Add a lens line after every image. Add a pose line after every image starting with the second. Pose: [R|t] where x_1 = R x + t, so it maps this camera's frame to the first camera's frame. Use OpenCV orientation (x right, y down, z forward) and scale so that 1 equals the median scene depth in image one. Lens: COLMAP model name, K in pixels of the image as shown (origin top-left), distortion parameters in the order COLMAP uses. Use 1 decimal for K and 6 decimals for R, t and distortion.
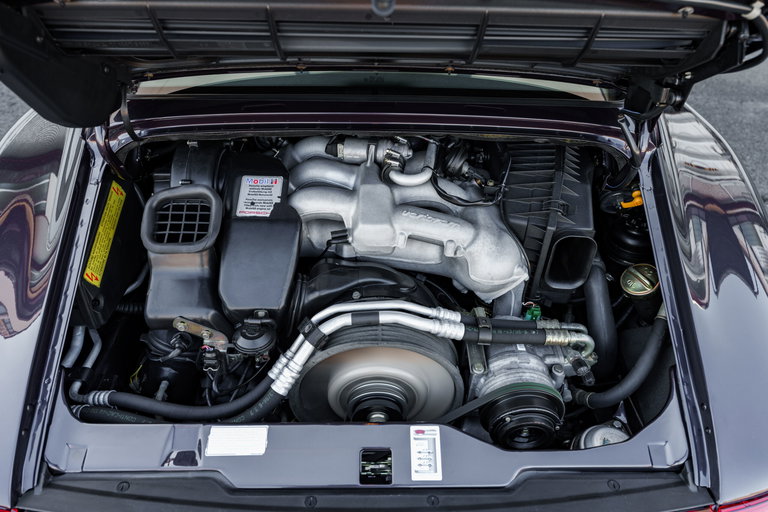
lens RADIAL K [[561.8, 0, 384.0], [0, 561.8, 256.0], [0, 0, 1]] dist [0.001859, 0.001306]
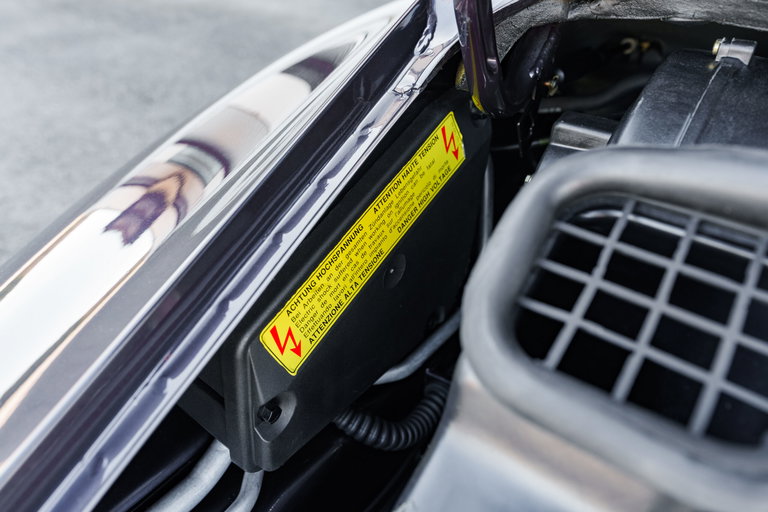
lens RADIAL K [[558.5, 0, 384.0], [0, 558.5, 256.0], [0, 0, 1]] dist [0.002089, 0.000842]
pose [[0.803400, 0.350518, -0.481337, -0.331448], [-0.389767, 0.920698, 0.019909, -0.038871], [0.450145, 0.171615, 0.876309, 0.728563]]
